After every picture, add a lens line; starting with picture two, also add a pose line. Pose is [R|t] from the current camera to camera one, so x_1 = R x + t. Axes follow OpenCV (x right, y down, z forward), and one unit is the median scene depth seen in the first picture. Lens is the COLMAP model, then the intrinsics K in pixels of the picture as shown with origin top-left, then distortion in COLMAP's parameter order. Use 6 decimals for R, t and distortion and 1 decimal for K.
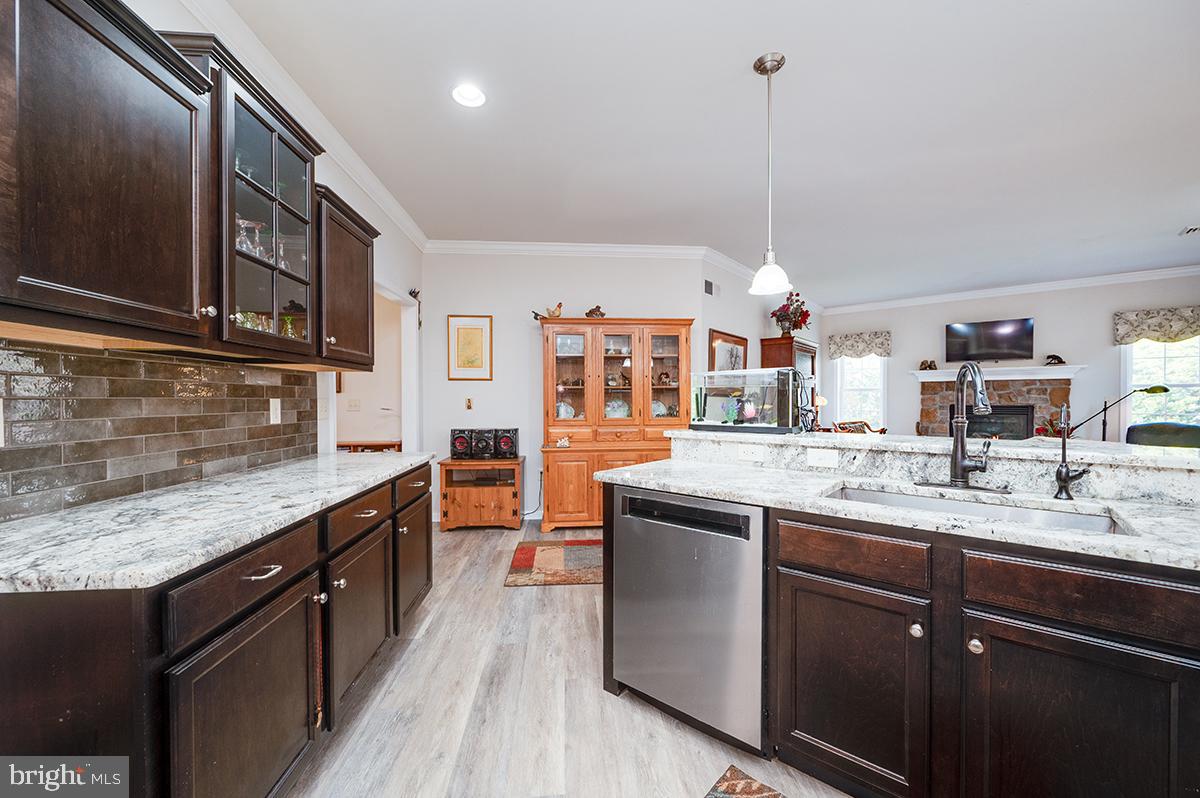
lens RADIAL K [[479.9, 0, 599.8], [0, 479.9, 401.6], [0, 0, 1]] dist [0.000498, 0.000353]
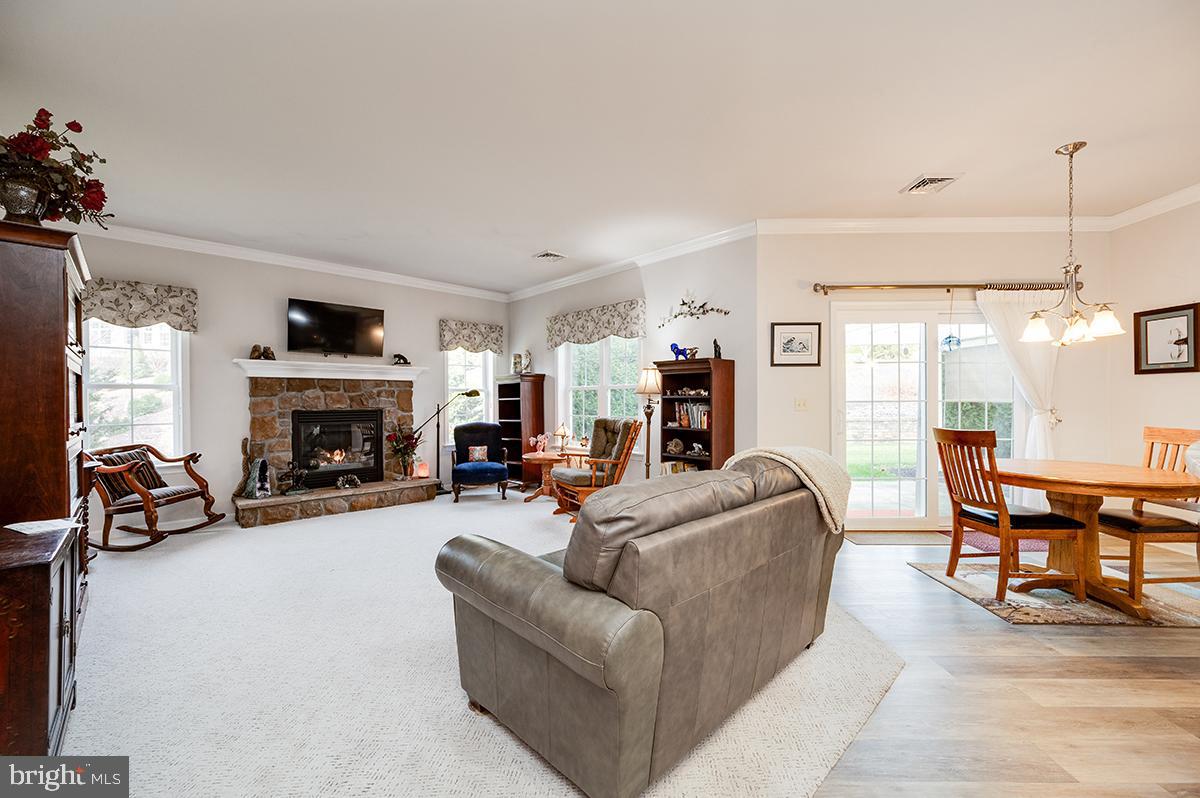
lens RADIAL K [[473.0, 0, 604.0], [0, 473.0, 402.8], [0, 0, 1]] dist [-0.001014, -0.000024]
pose [[0.091266, -0.002463, 0.995824, 0.080851], [0.013158, 0.999913, 0.001267, -0.000177], [-0.995740, 0.012987, 0.091290, 0.567524]]
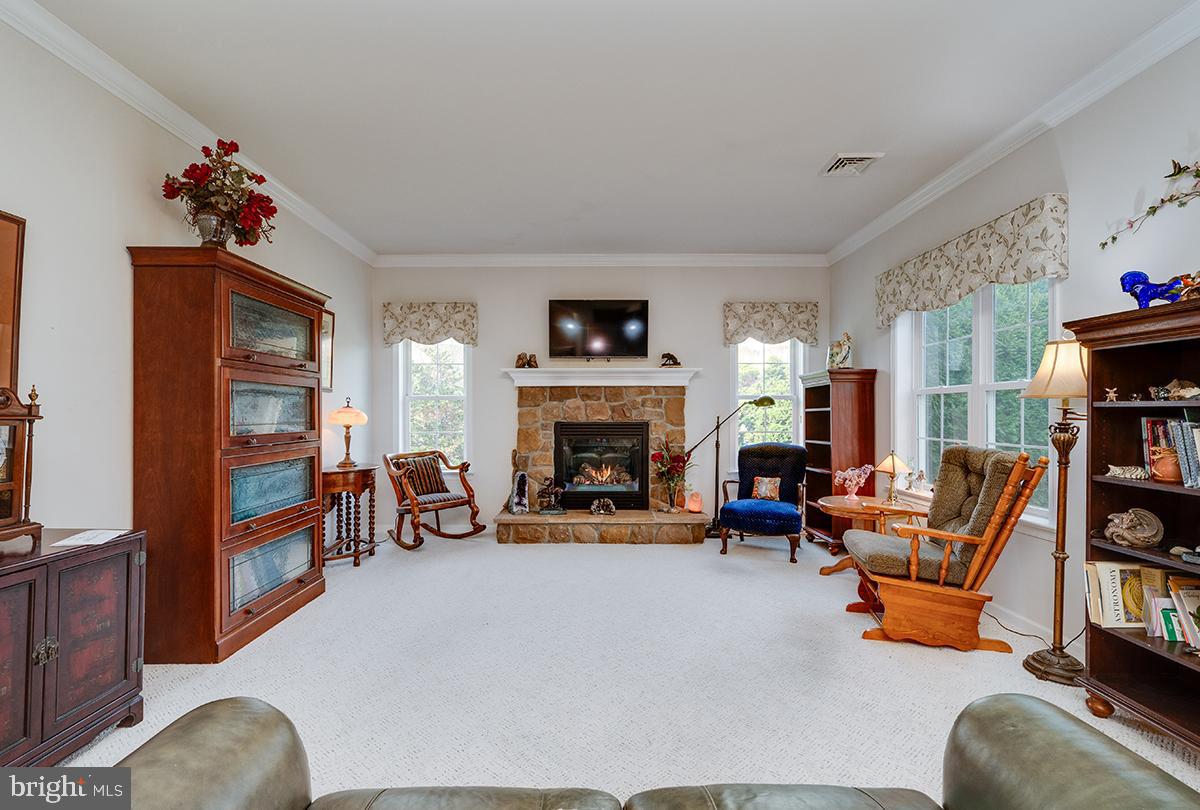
lens RADIAL K [[527.3, 0, 606.5], [0, 527.3, 411.0], [0, 0, 1]] dist [-0.000701, -0.000209]
pose [[0.756672, 0.004168, 0.653782, 0.372030], [0.004261, 0.999927, -0.011307, -0.000344], [-0.653781, 0.011341, 0.756599, 0.487176]]
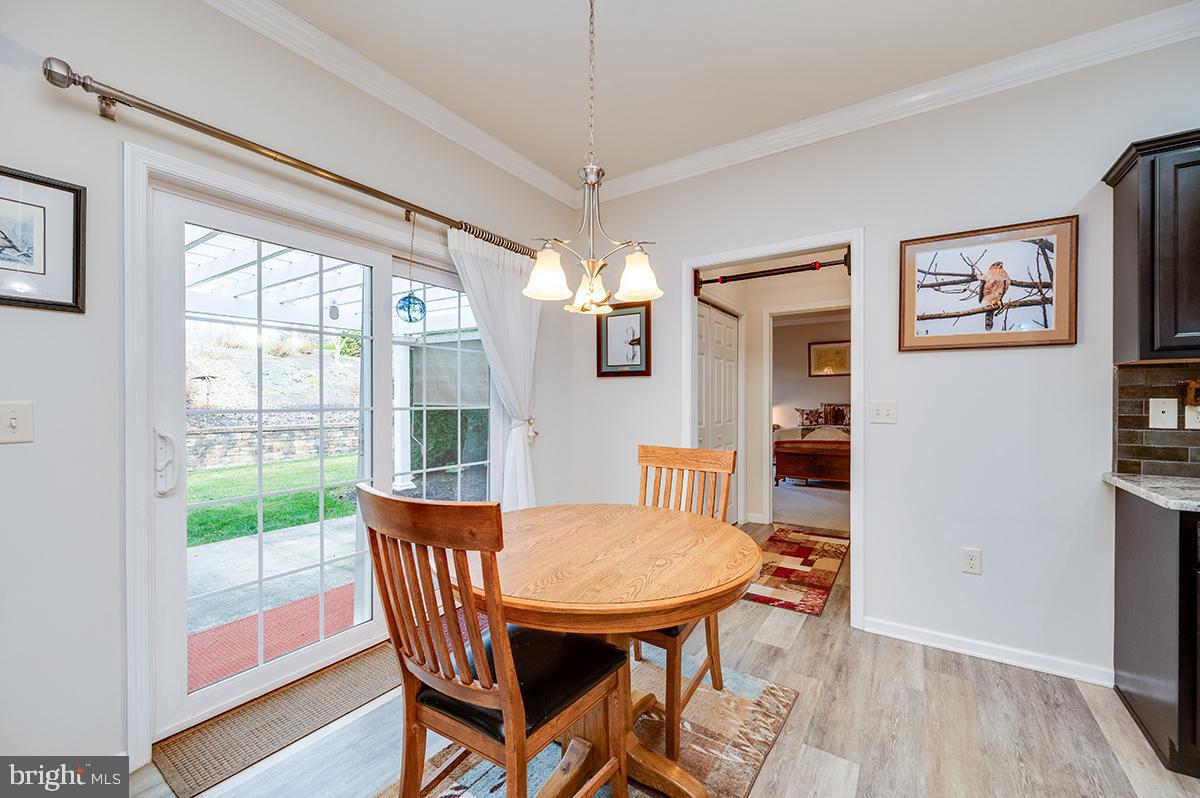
lens RADIAL K [[479.9, 0, 599.8], [0, 479.9, 401.6], [0, 0, 1]] dist [0.000498, 0.000353]
pose [[-0.780399, -0.000025, 0.625282, 0.459517], [0.006068, 0.999953, 0.007613, -0.003982], [-0.625252, 0.009735, -0.780362, 0.328191]]
